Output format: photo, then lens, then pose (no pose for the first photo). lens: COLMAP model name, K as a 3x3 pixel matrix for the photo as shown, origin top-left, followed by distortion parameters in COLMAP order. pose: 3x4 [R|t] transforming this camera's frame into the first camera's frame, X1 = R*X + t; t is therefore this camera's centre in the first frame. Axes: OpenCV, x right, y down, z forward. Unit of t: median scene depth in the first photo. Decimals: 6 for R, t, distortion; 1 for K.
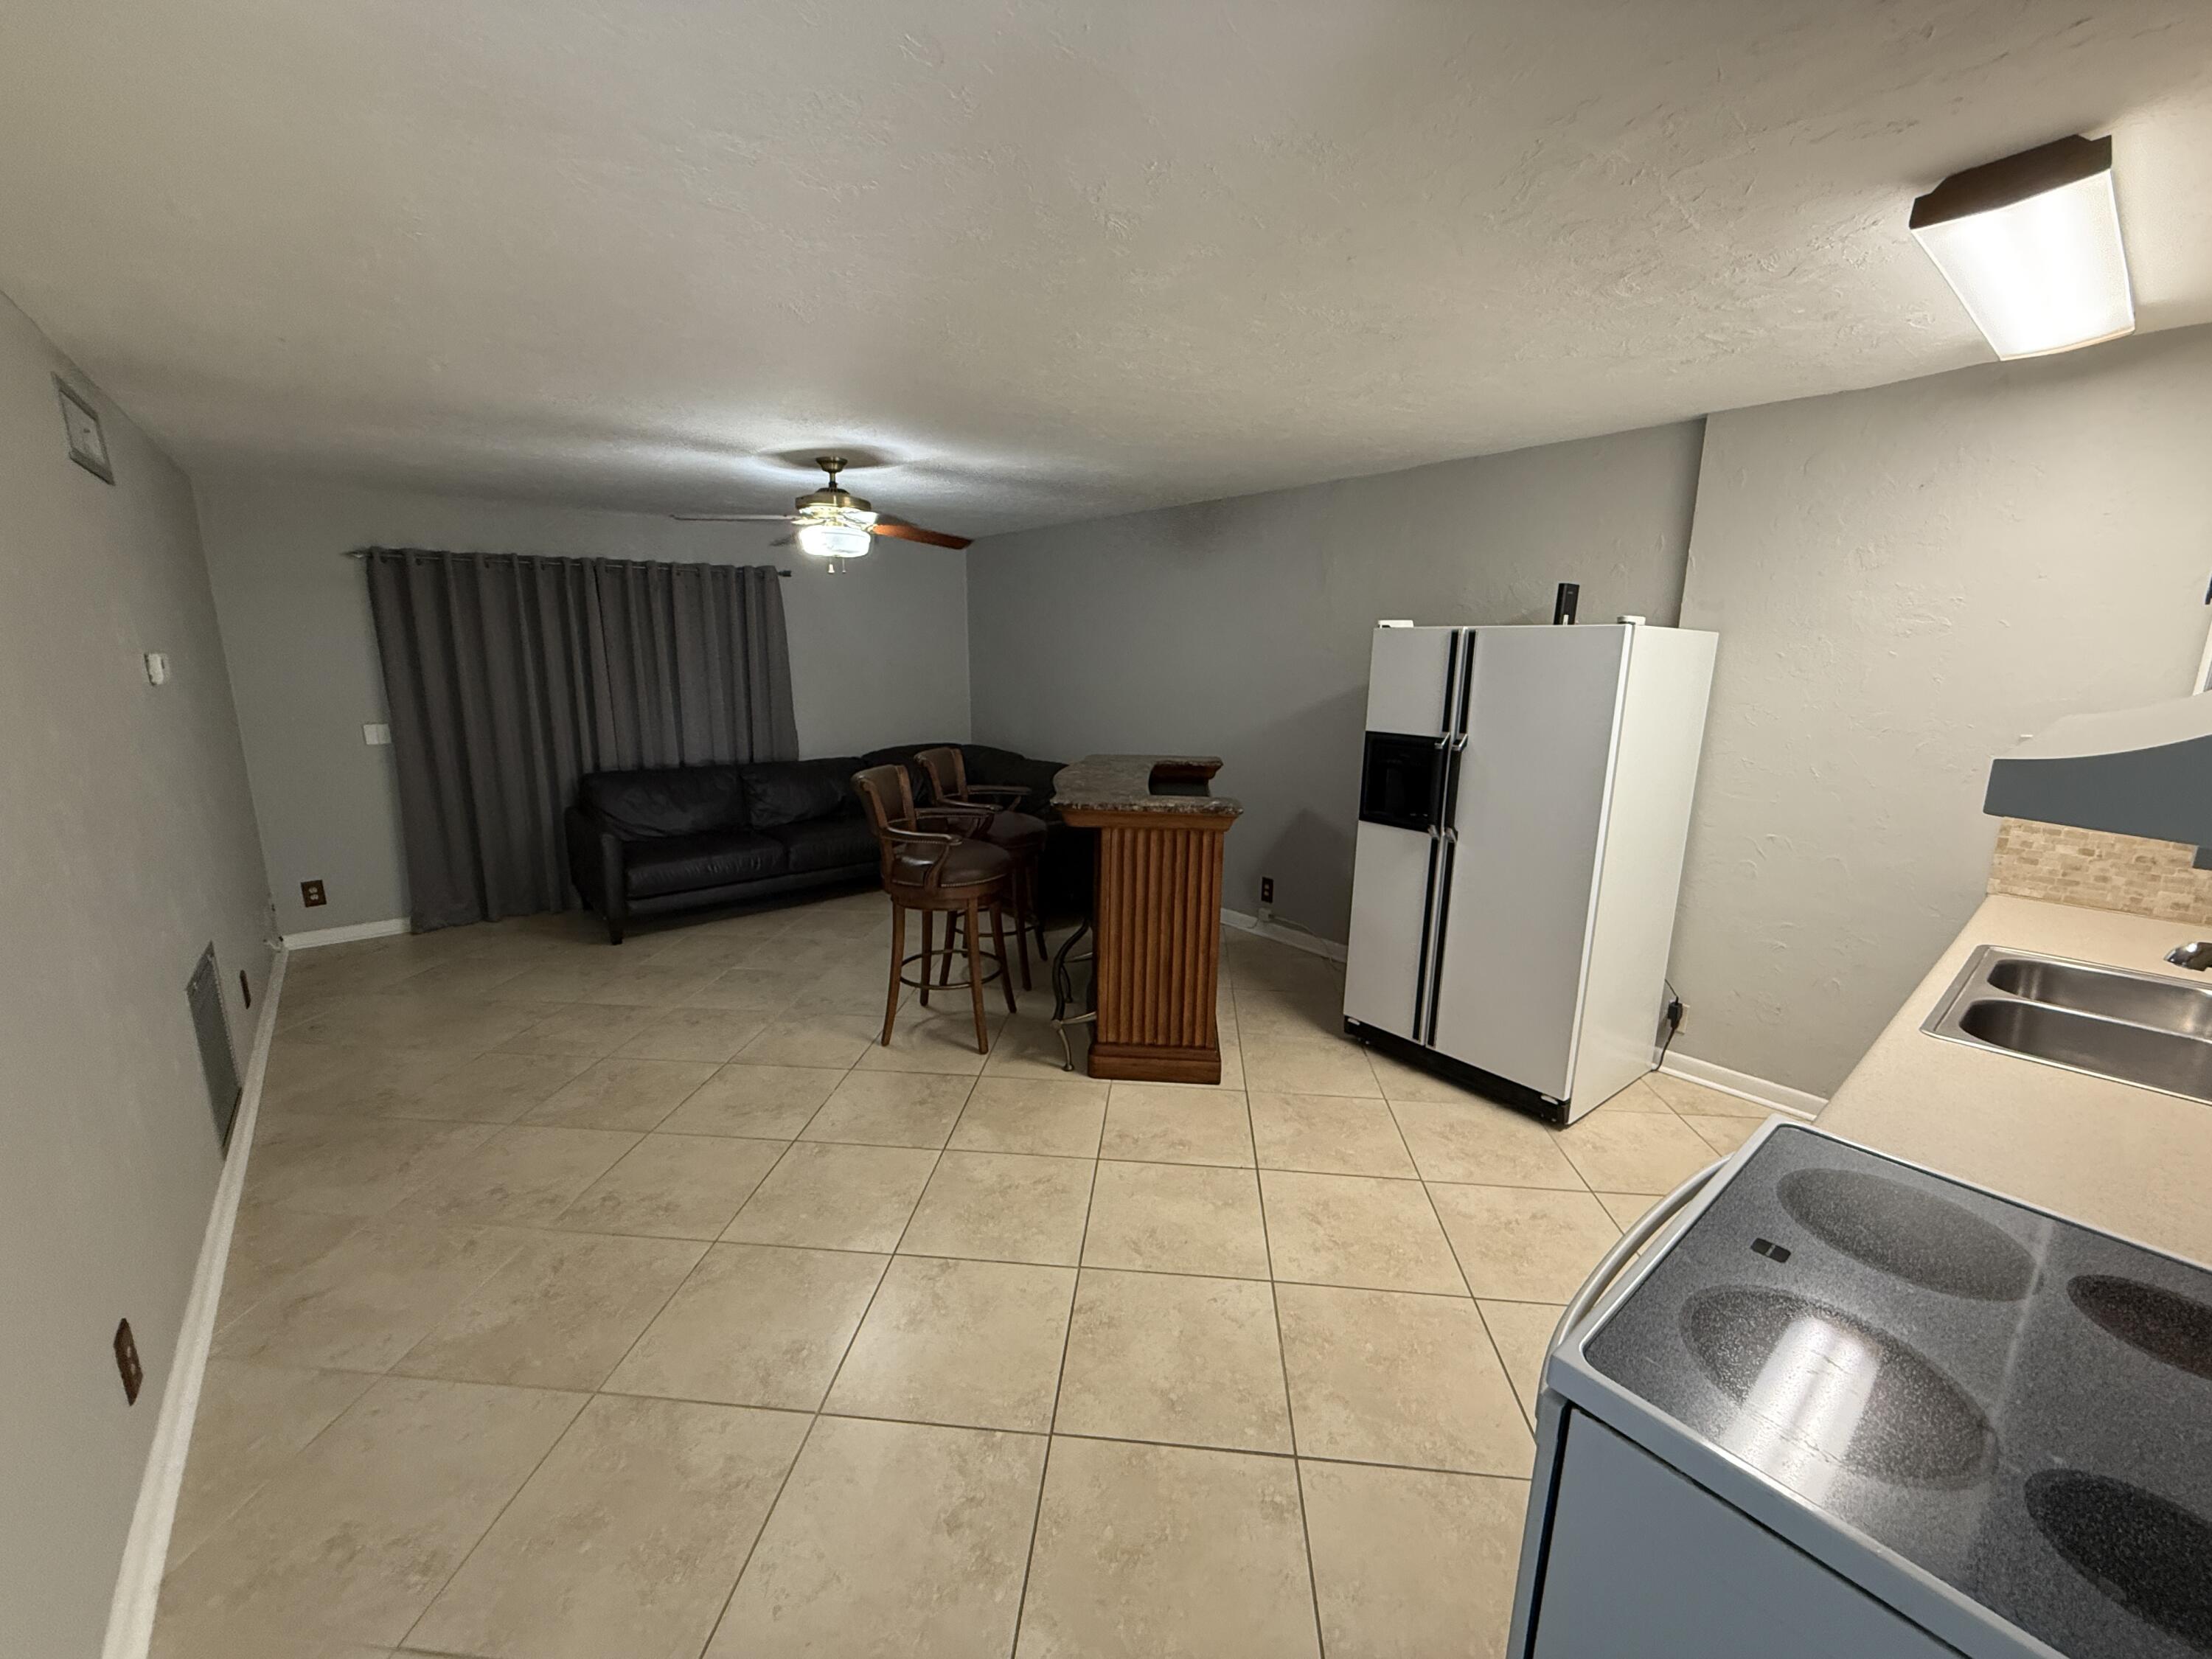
lens RADIAL K [[881.4, 0, 1094.1], [0, 881.4, 829.4], [0, 0, 1]] dist [-0.000191, -0.000165]
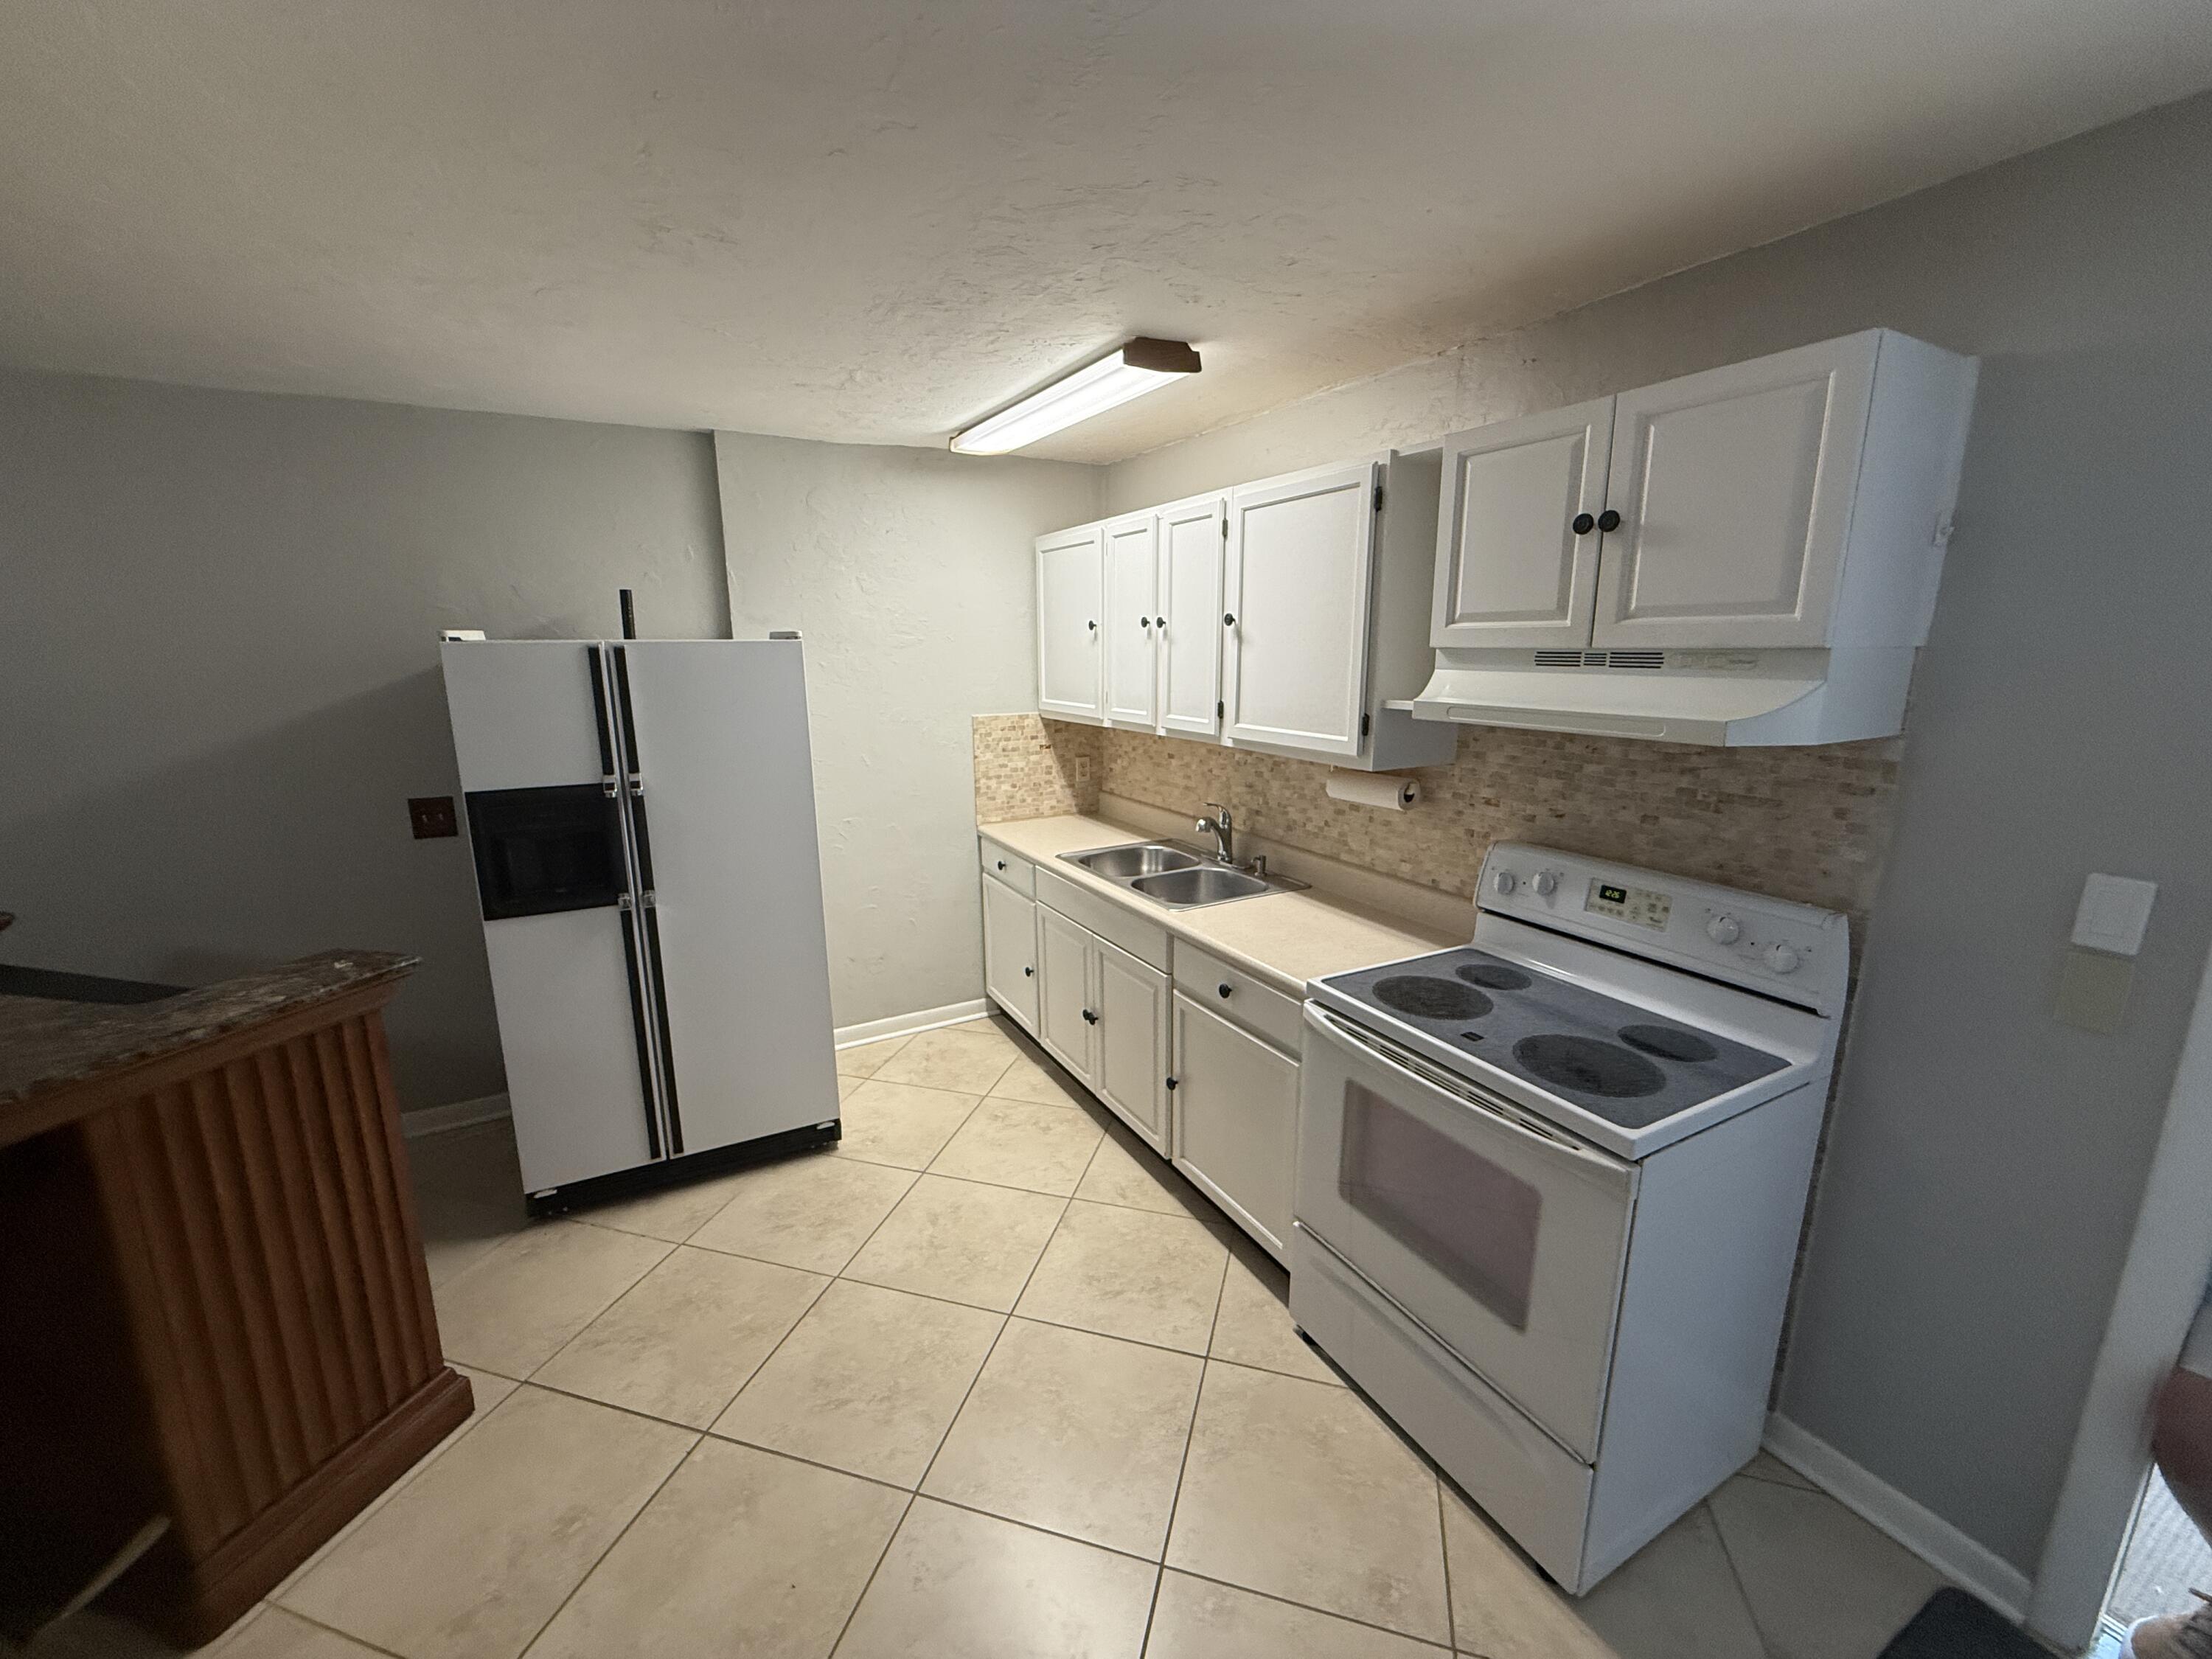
lens RADIAL K [[881.4, 0, 1098.0], [0, 881.4, 827.3], [0, 0, 1]] dist [-0.000191, -0.000165]
pose [[0.180796, -0.205611, 0.961788, -0.283140], [0.210367, 0.963357, 0.166402, -0.103875], [-0.960759, 0.172244, 0.217425, 0.419010]]
